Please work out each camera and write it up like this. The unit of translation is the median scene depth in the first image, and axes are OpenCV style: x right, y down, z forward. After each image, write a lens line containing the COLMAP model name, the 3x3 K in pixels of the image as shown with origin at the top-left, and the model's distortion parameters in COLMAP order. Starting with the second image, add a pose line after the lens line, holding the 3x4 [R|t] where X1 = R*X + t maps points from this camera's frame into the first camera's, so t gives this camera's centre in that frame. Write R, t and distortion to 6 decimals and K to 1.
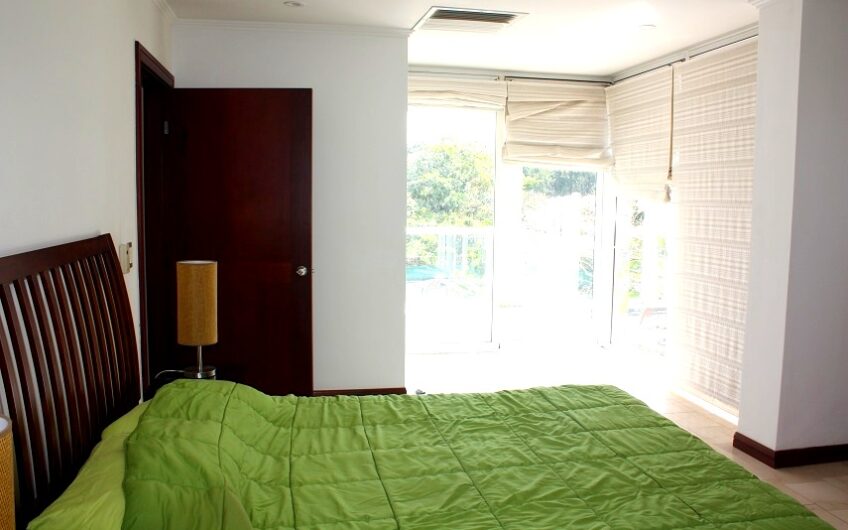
lens RADIAL K [[707.0, 0, 429.1], [0, 707.0, 272.3], [0, 0, 1]] dist [-0.165599, 0.139565]
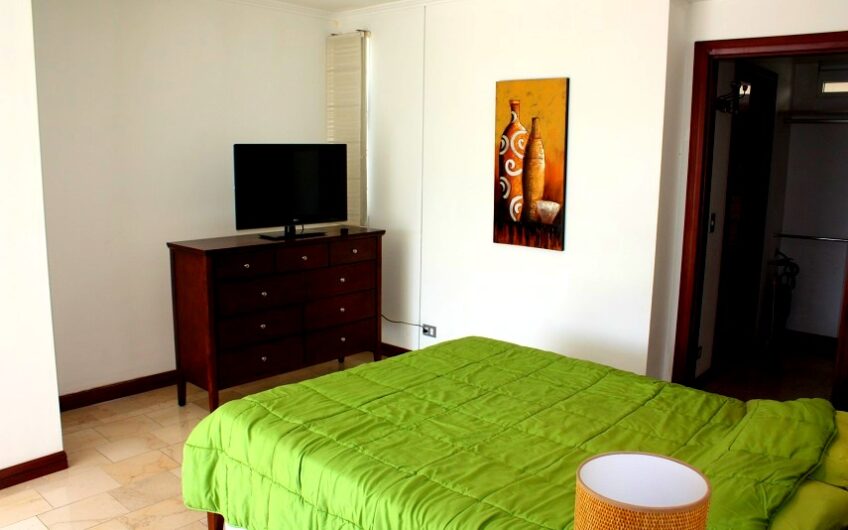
lens RADIAL K [[707.0, 0, 421.8], [0, 707.0, 265.2], [0, 0, 1]] dist [-0.165599, 0.139565]
pose [[-0.606191, -0.158031, 0.779461, -0.546553], [0.057936, 0.968682, 0.241451, -0.202231], [-0.793206, 0.191524, -0.578050, 1.366412]]
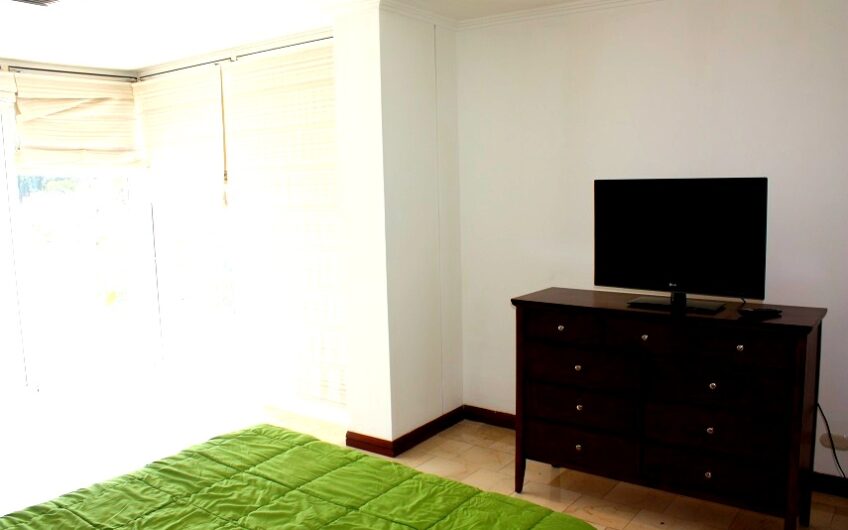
lens RADIAL K [[707.0, 0, 435.4], [0, 707.0, 262.5], [0, 0, 1]] dist [-0.165599, 0.139565]
pose [[0.731673, -0.113423, 0.672153, -0.179547], [0.107981, 0.992895, 0.050004, -0.076841], [-0.673048, 0.035993, 0.738722, 0.173225]]
